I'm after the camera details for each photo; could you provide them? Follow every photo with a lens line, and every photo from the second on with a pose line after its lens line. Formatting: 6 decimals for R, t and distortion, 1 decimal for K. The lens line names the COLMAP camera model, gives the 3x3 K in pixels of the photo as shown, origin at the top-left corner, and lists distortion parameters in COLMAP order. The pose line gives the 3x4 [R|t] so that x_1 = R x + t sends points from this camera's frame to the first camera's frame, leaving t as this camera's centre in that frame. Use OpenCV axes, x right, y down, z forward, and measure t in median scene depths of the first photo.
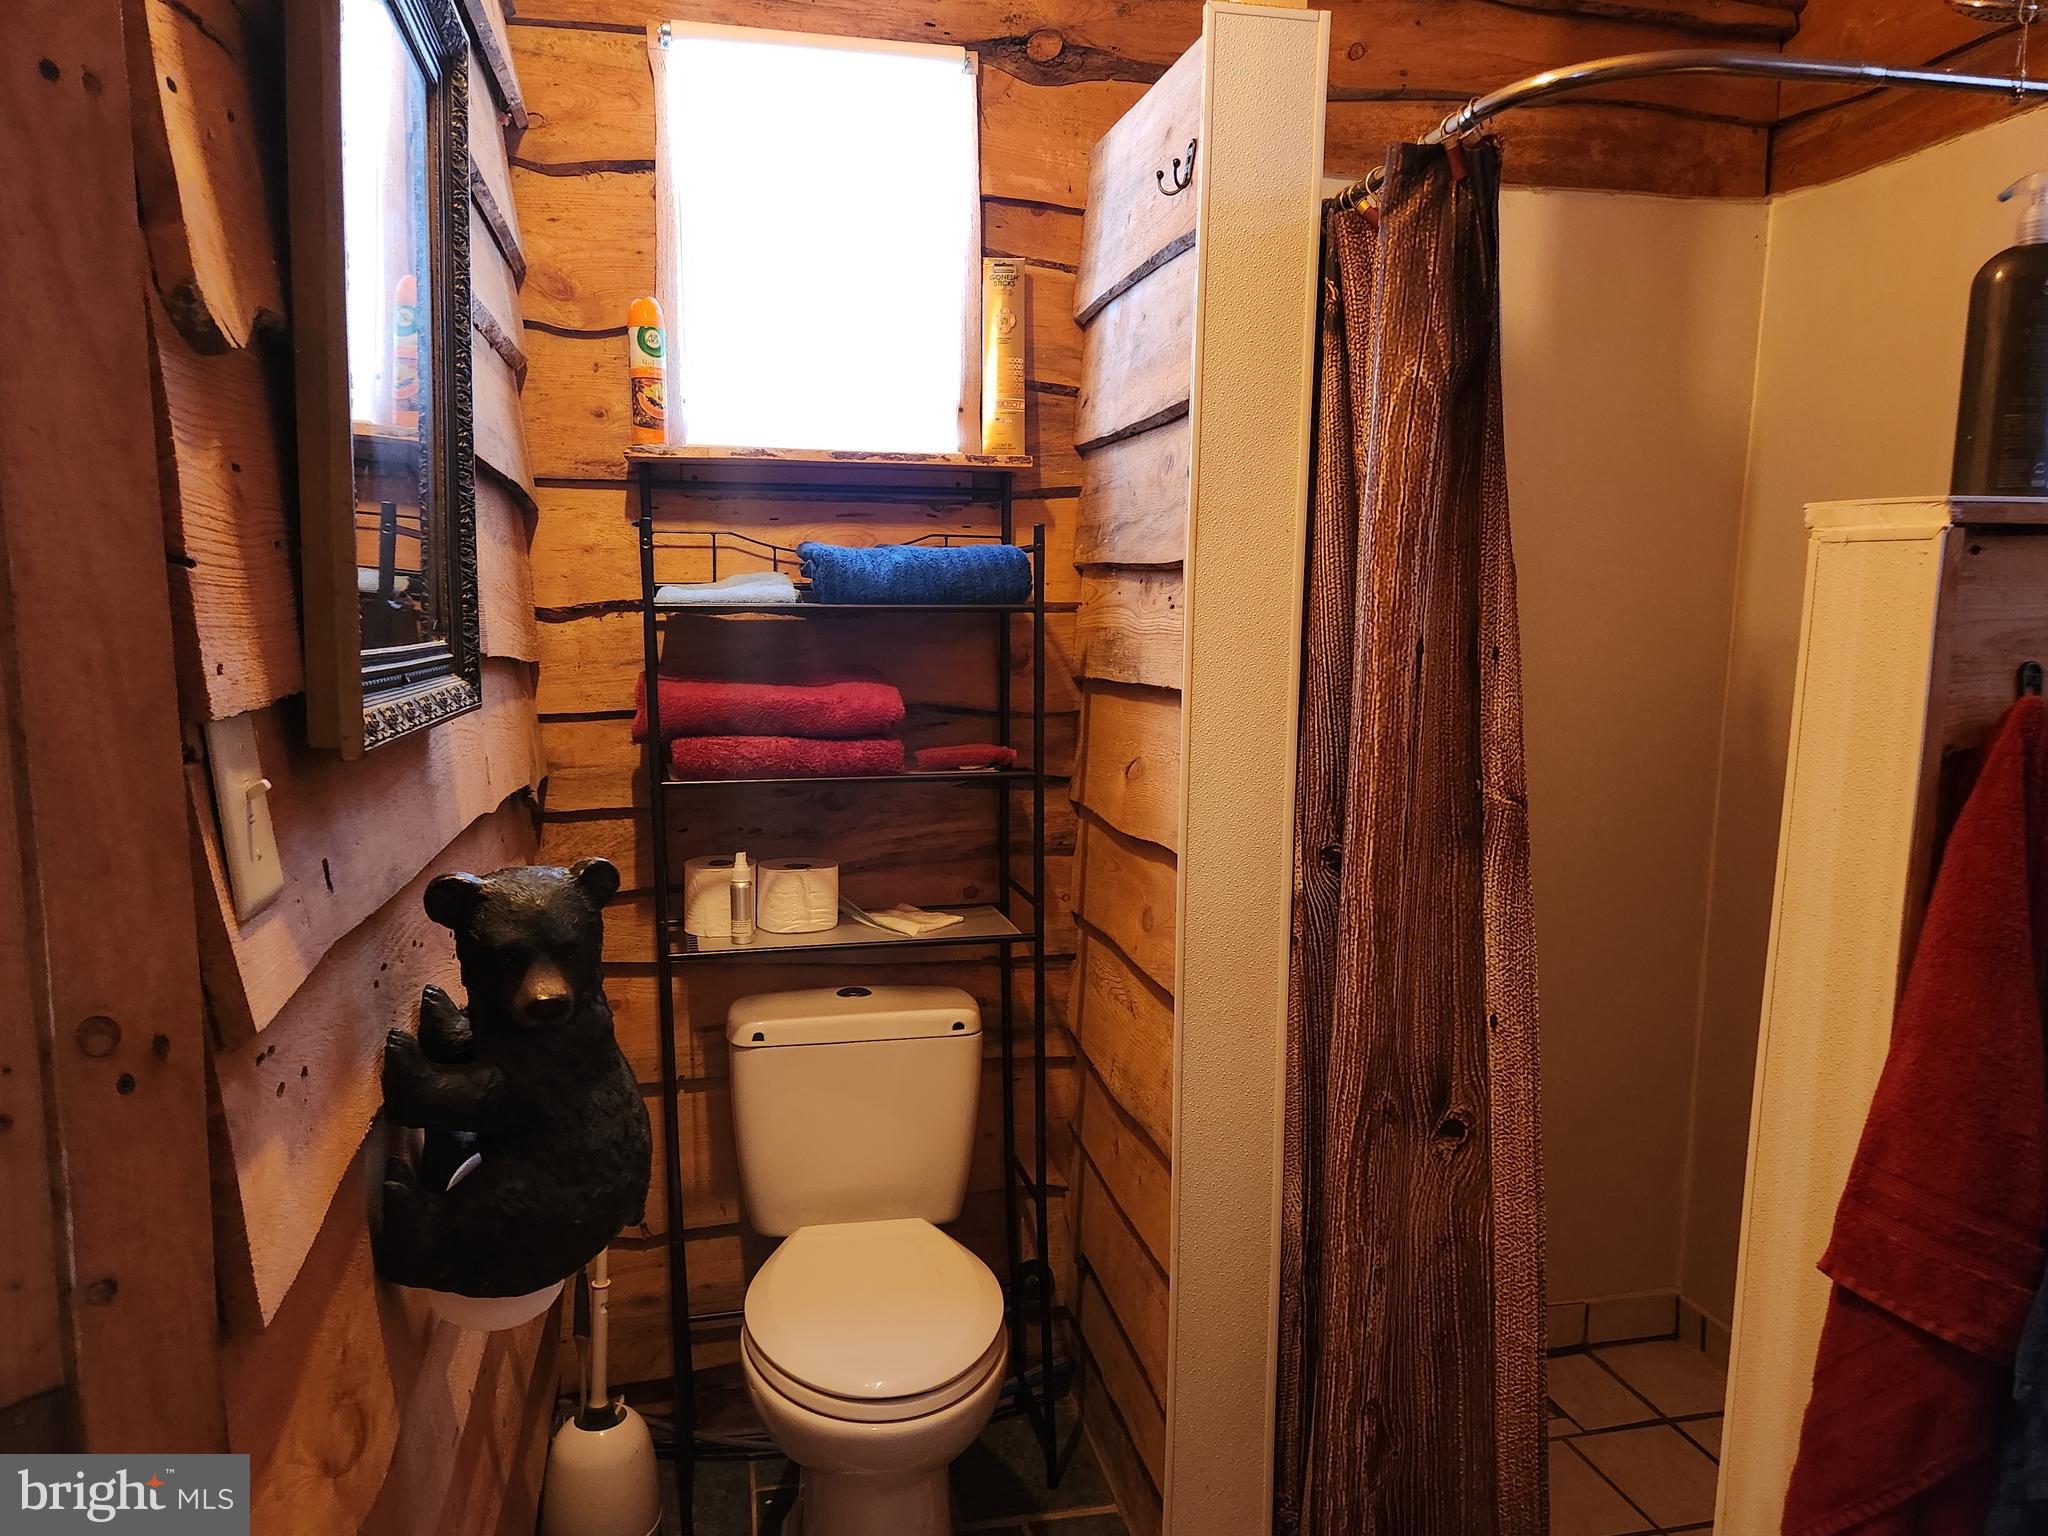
lens RADIAL K [[1411.9, 0, 986.4], [0, 1411.9, 800.1], [0, 0, 1]] dist [0.081148, -0.067089]
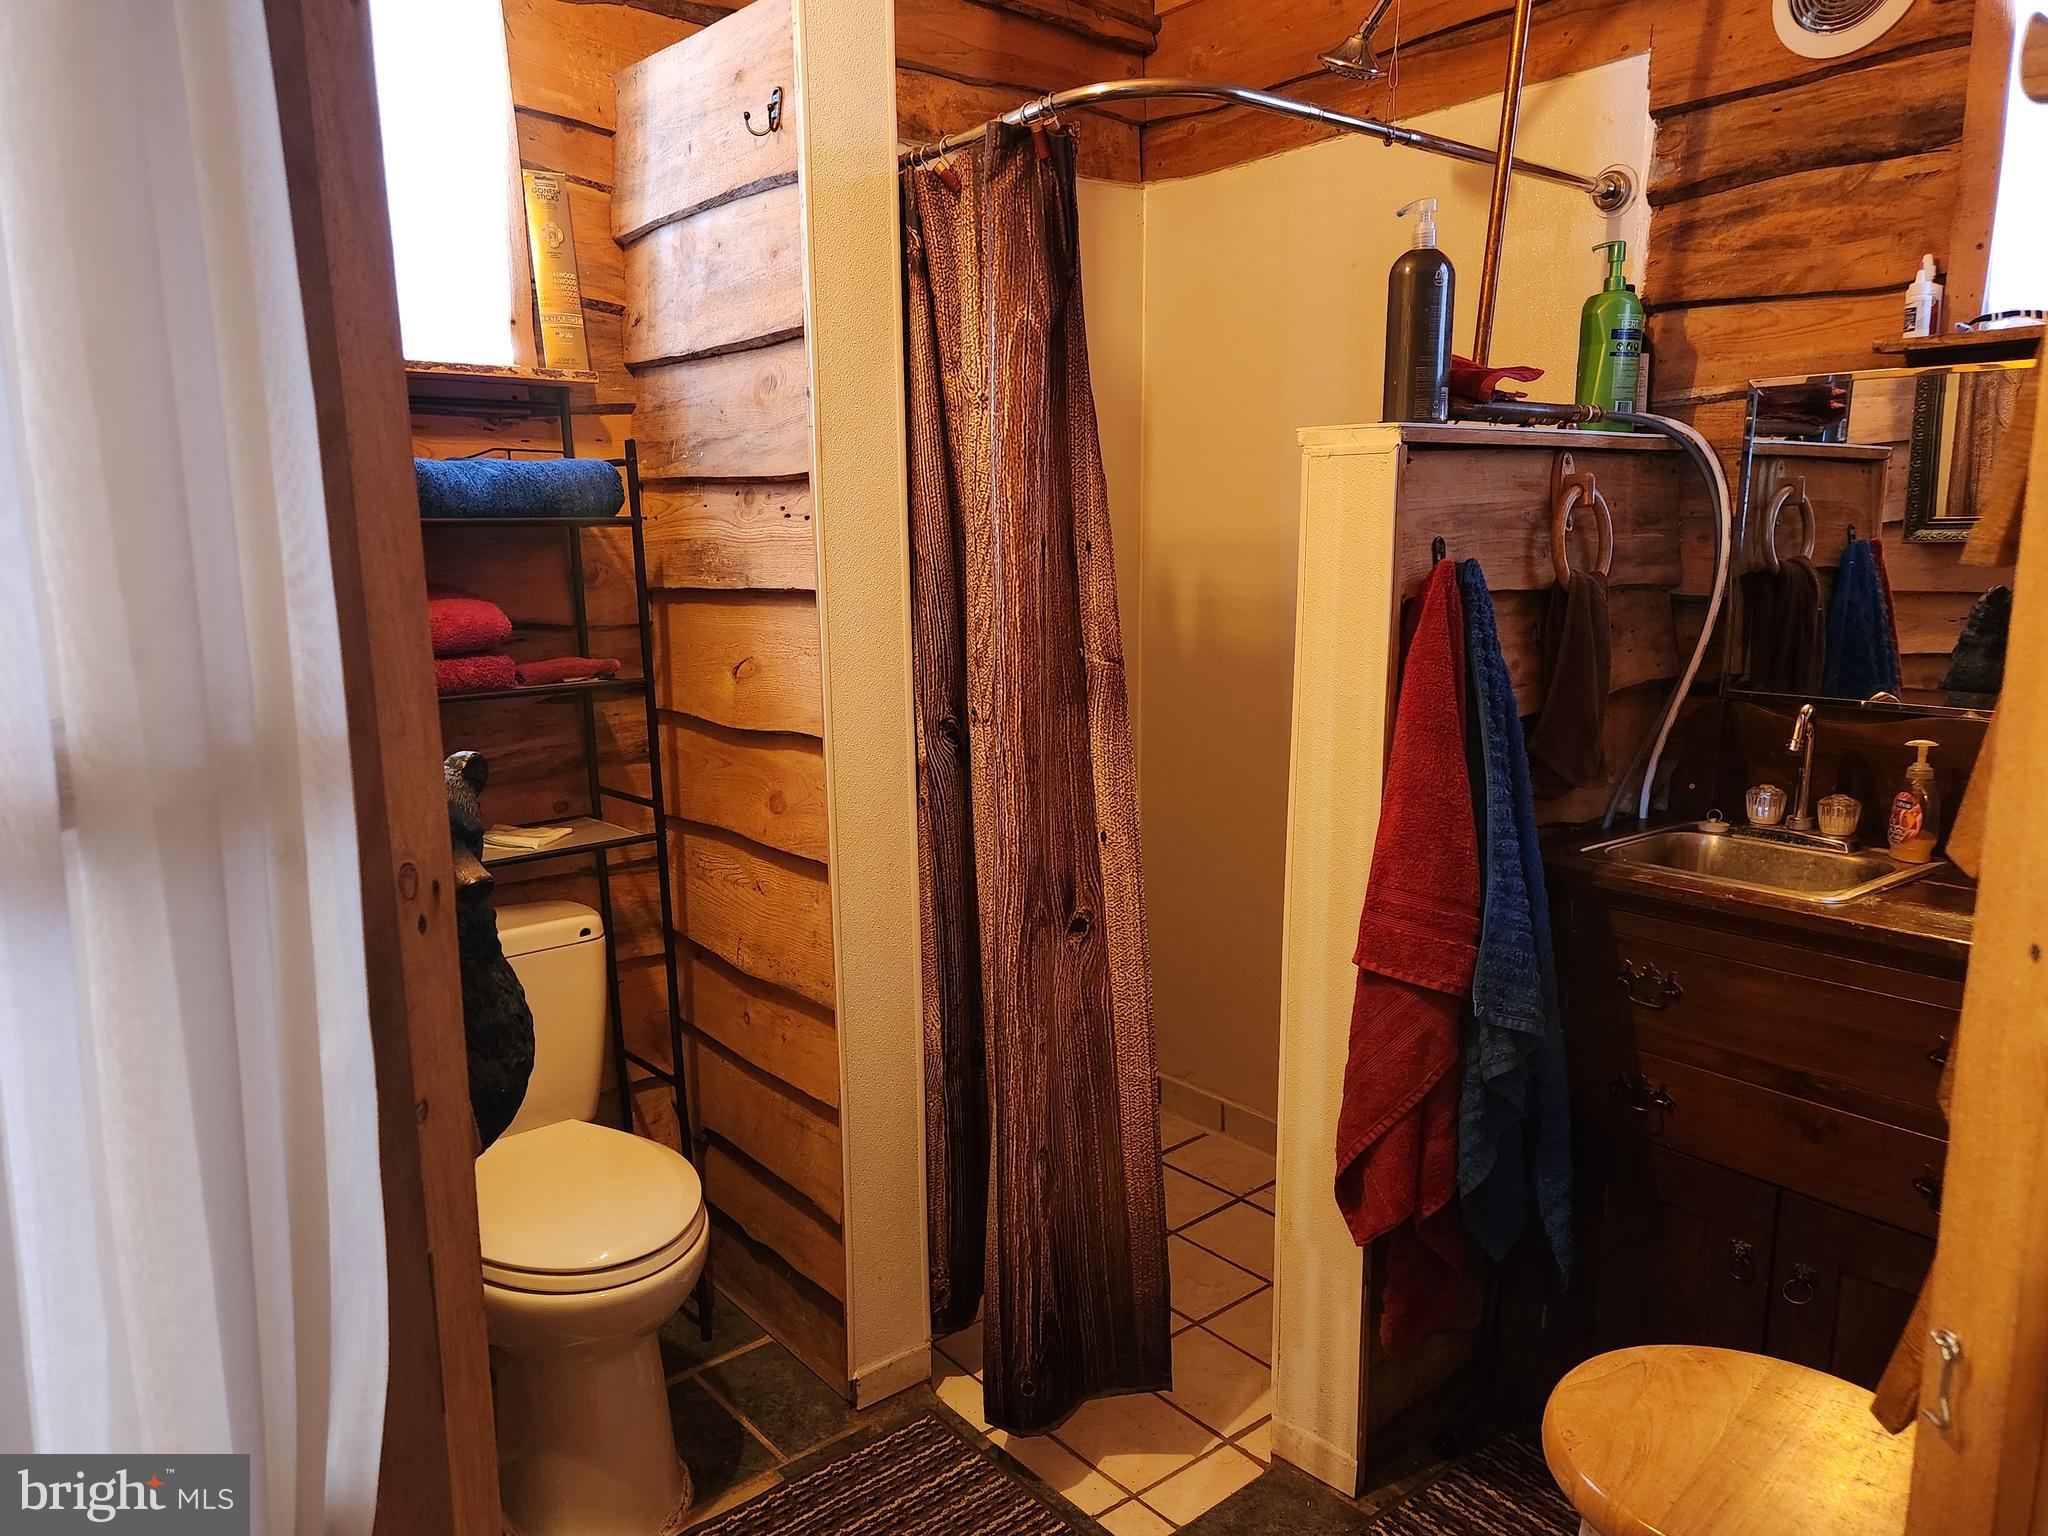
lens RADIAL K [[1411.9, 0, 1004.5], [0, 1411.9, 796.5], [0, 0, 1]] dist [0.081148, -0.067089]
pose [[0.880945, -0.107718, 0.460796, -0.295541], [0.087138, 0.994022, 0.065779, 0.027383], [-0.465127, -0.017795, 0.885065, -0.076979]]
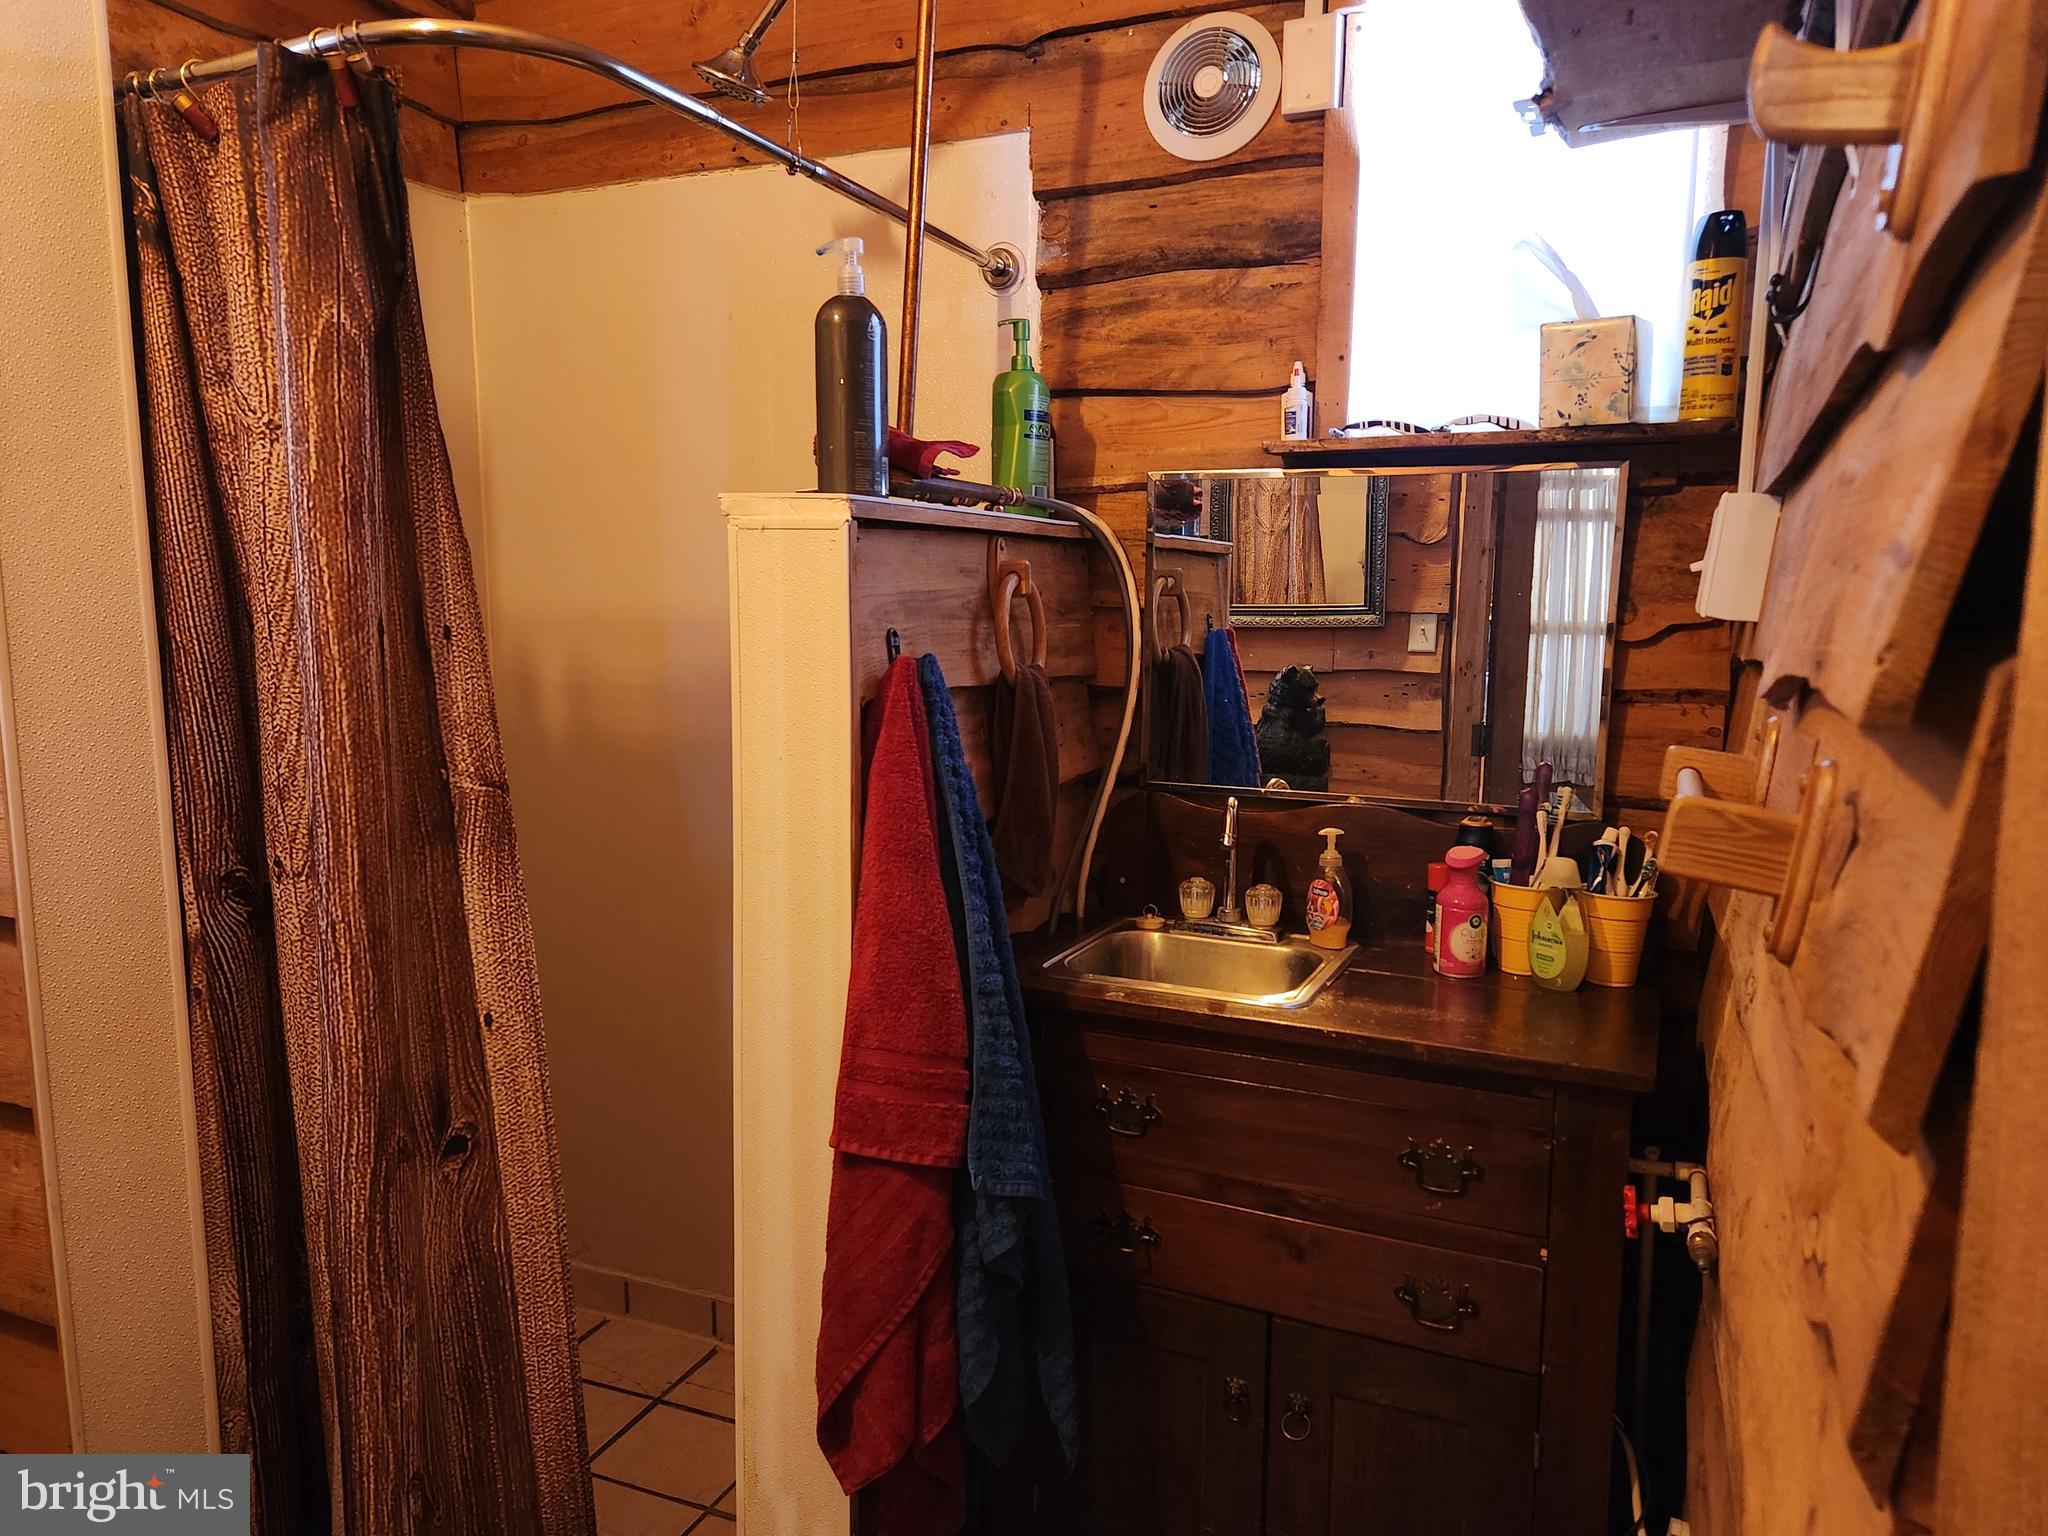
lens RADIAL K [[1411.9, 0, 1024.4], [0, 1411.9, 781.6], [0, 0, 1]] dist [0.081148, -0.067089]
pose [[0.567940, -0.116061, 0.814846, -0.193945], [0.117181, 0.991325, 0.059523, -0.016633], [-0.814686, 0.061679, 0.576613, 0.146763]]
